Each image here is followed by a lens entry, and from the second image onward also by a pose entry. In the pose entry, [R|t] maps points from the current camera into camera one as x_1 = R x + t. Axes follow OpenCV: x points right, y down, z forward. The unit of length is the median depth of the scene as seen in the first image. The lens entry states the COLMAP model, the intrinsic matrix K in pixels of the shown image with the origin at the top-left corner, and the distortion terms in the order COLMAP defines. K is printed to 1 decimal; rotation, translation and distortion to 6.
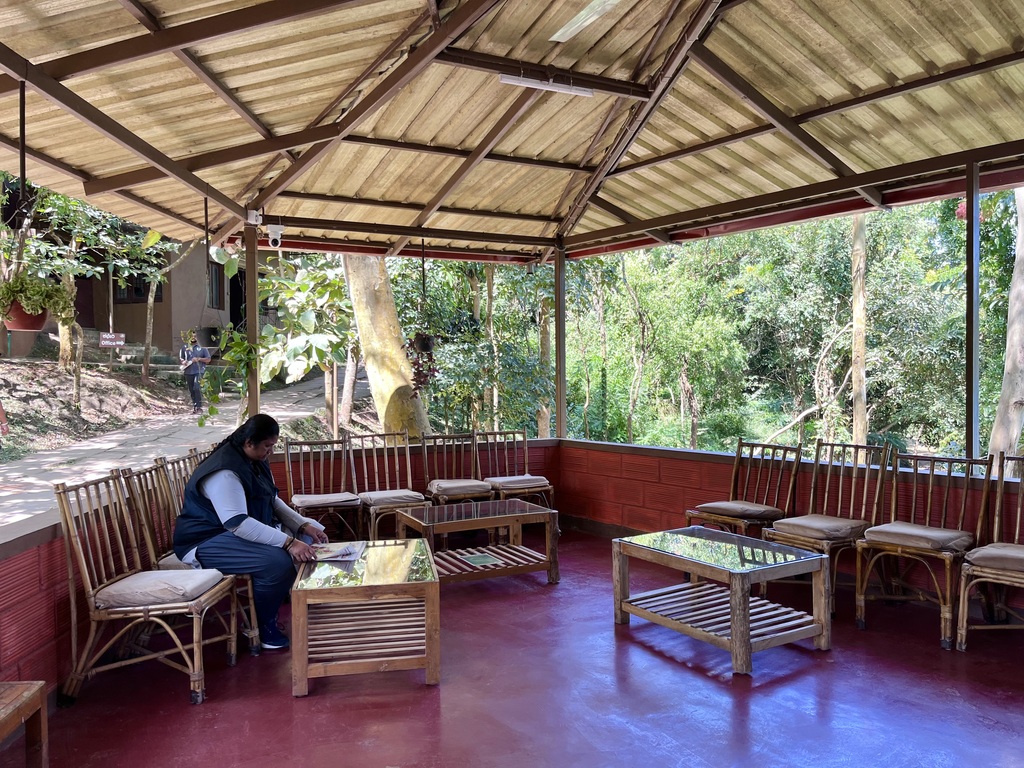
lens RADIAL K [[780.1, 0, 512.5], [0, 780.1, 385.3], [0, 0, 1]] dist [0.022449, -0.024613]
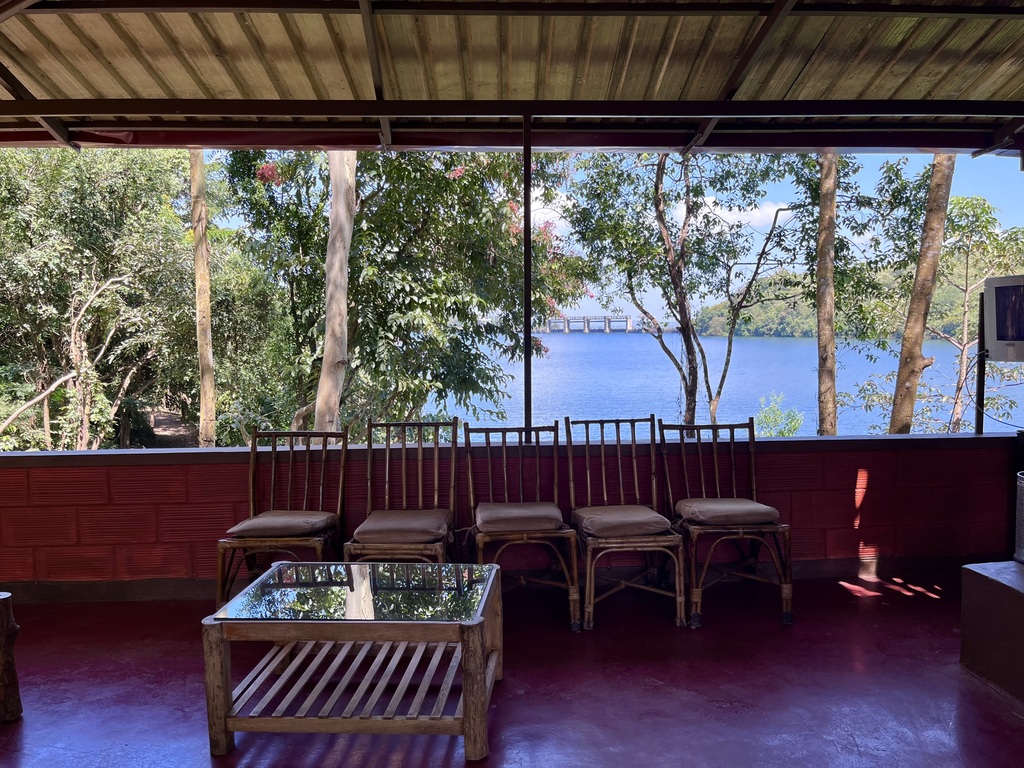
lens RADIAL K [[780.1, 0, 509.1], [0, 780.1, 381.9], [0, 0, 1]] dist [0.022449, -0.024613]
pose [[0.580567, -0.054922, 0.812358, -0.042486], [0.017050, 0.998324, 0.055310, -0.002861], [-0.814034, -0.018261, 0.580530, 0.093599]]
